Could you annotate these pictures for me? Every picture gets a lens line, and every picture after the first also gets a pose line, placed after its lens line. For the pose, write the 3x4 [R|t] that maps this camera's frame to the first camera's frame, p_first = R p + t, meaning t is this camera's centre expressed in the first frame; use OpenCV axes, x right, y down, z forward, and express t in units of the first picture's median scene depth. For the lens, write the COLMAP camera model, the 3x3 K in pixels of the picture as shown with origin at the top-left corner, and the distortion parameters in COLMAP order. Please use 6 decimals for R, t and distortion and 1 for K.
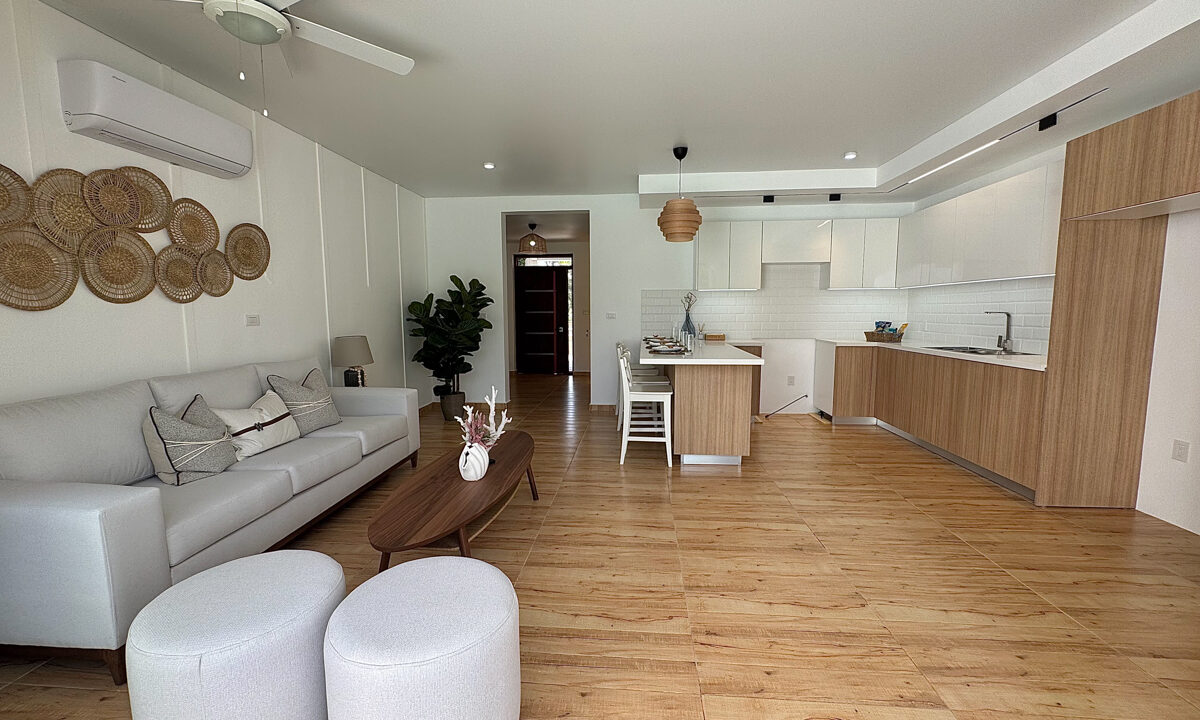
lens RADIAL K [[479.7, 0, 618.1], [0, 479.7, 360.4], [0, 0, 1]] dist [-0.000695, -0.000759]
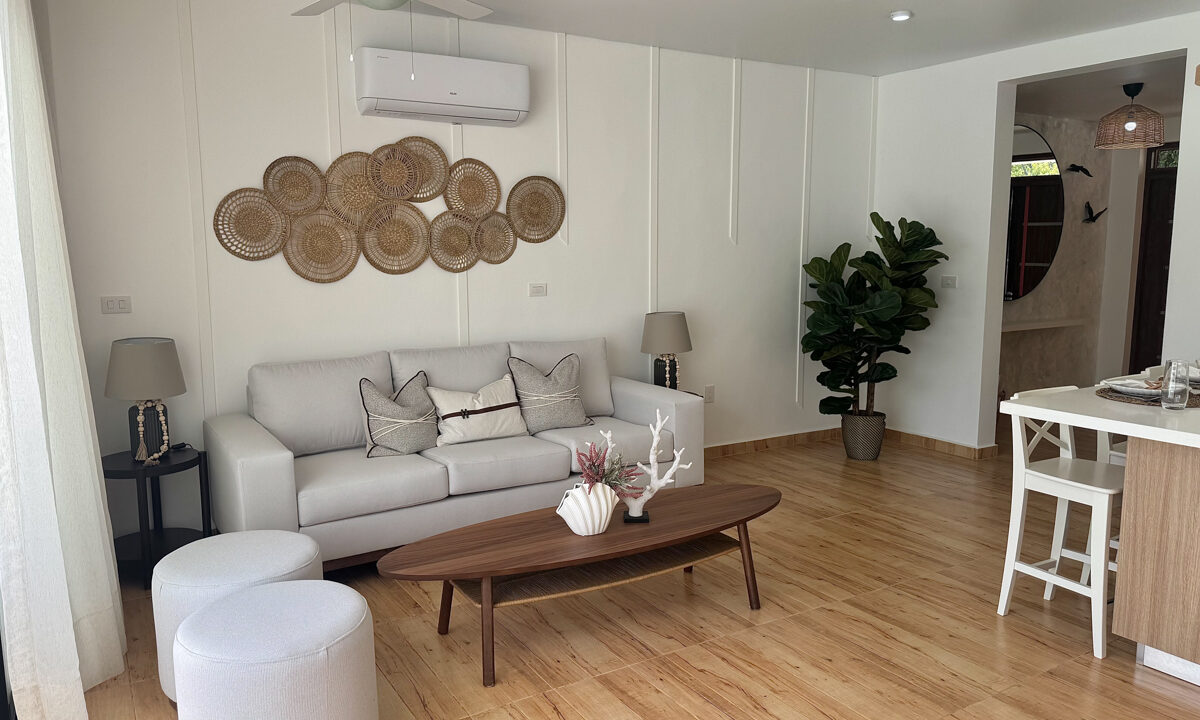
lens RADIAL K [[843.7, 0, 623.5], [0, 843.7, 385.2], [0, 0, 1]] dist [0.040251, -0.035169]
pose [[0.578256, 0.129355, -0.805536, 0.647519], [-0.083304, 0.991552, 0.099426, -0.090866], [0.811592, 0.009611, 0.584146, 0.290794]]
